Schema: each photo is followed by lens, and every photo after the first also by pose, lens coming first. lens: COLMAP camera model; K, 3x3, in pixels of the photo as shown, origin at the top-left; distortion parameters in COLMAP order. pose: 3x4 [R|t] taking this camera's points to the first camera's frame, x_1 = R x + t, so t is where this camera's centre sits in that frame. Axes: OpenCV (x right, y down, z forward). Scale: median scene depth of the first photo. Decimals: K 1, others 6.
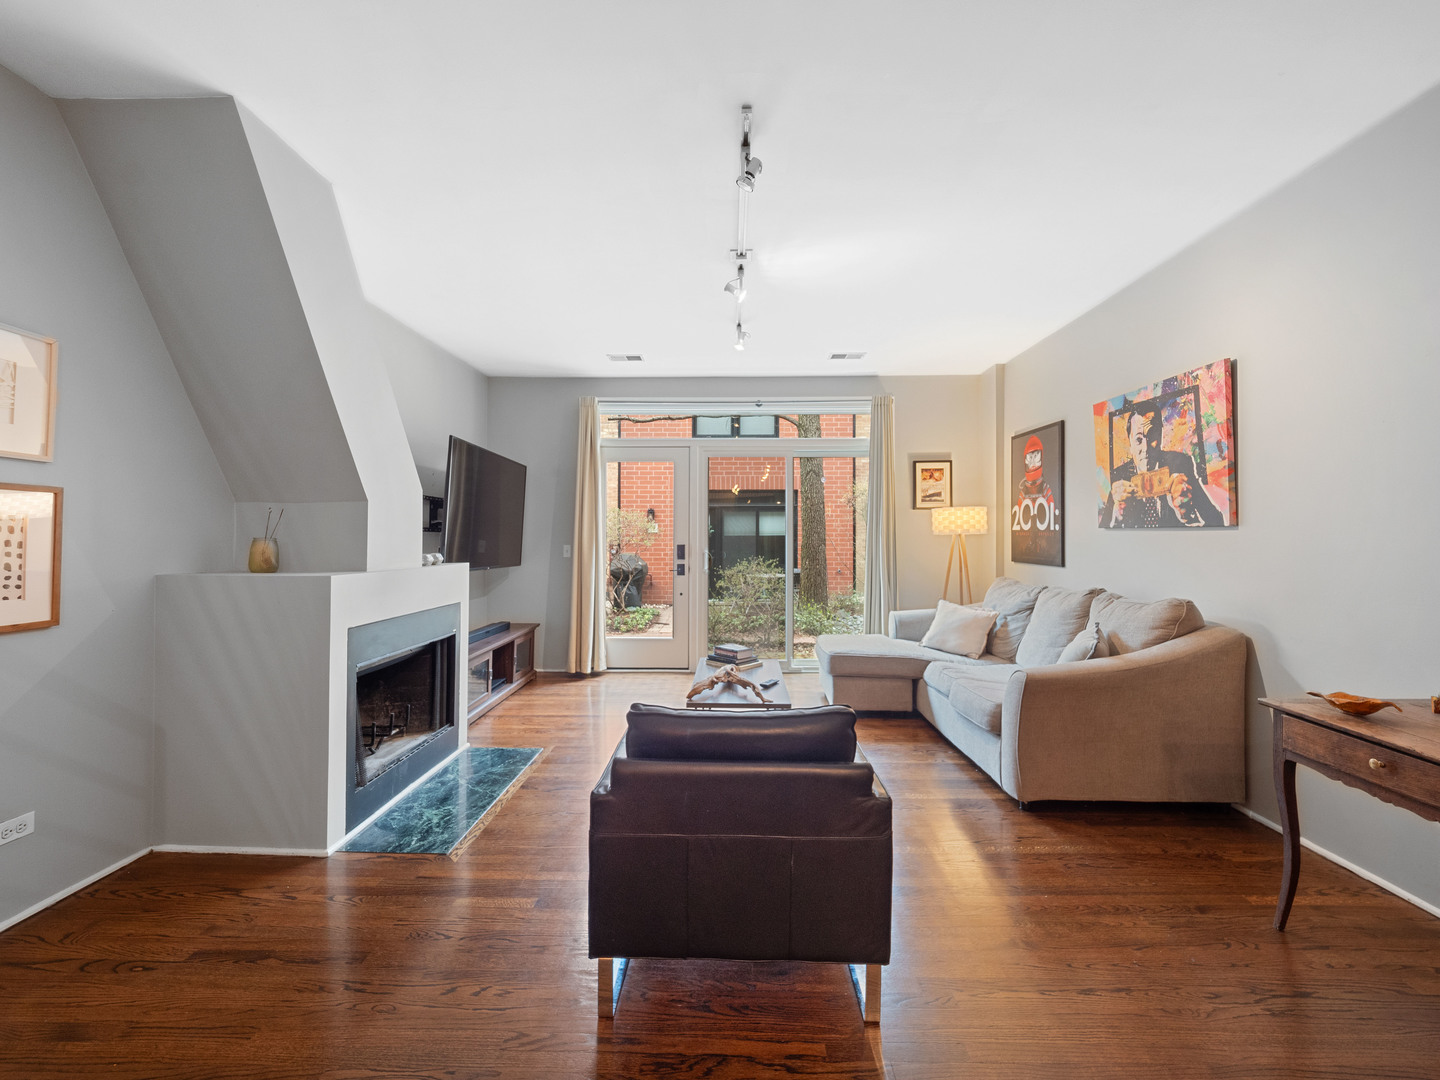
lens RADIAL K [[623.2, 0, 714.4], [0, 623.2, 525.7], [0, 0, 1]] dist [-0.000673, -0.000334]
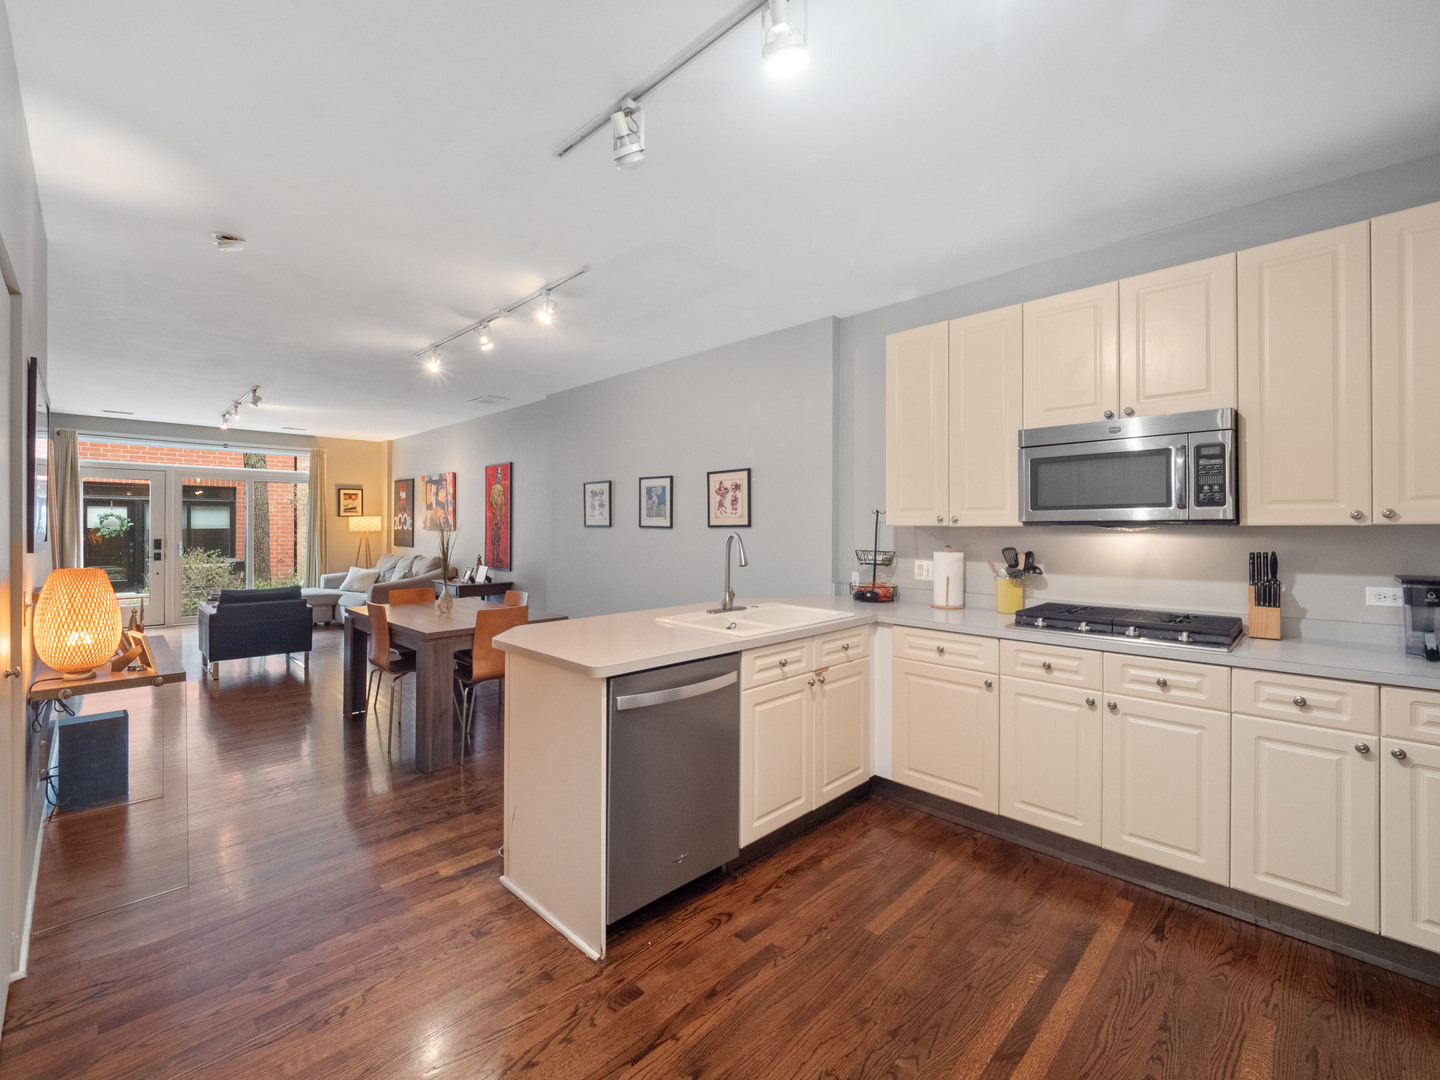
lens RADIAL K [[623.2, 0, 714.4], [0, 623.2, 525.7], [0, 0, 1]] dist [-0.000673, -0.000334]
pose [[0.684370, 0.001125, 0.729134, -0.261804], [-0.014398, 0.999825, 0.011971, -0.043332], [-0.728993, -0.018690, 0.684266, -1.092967]]
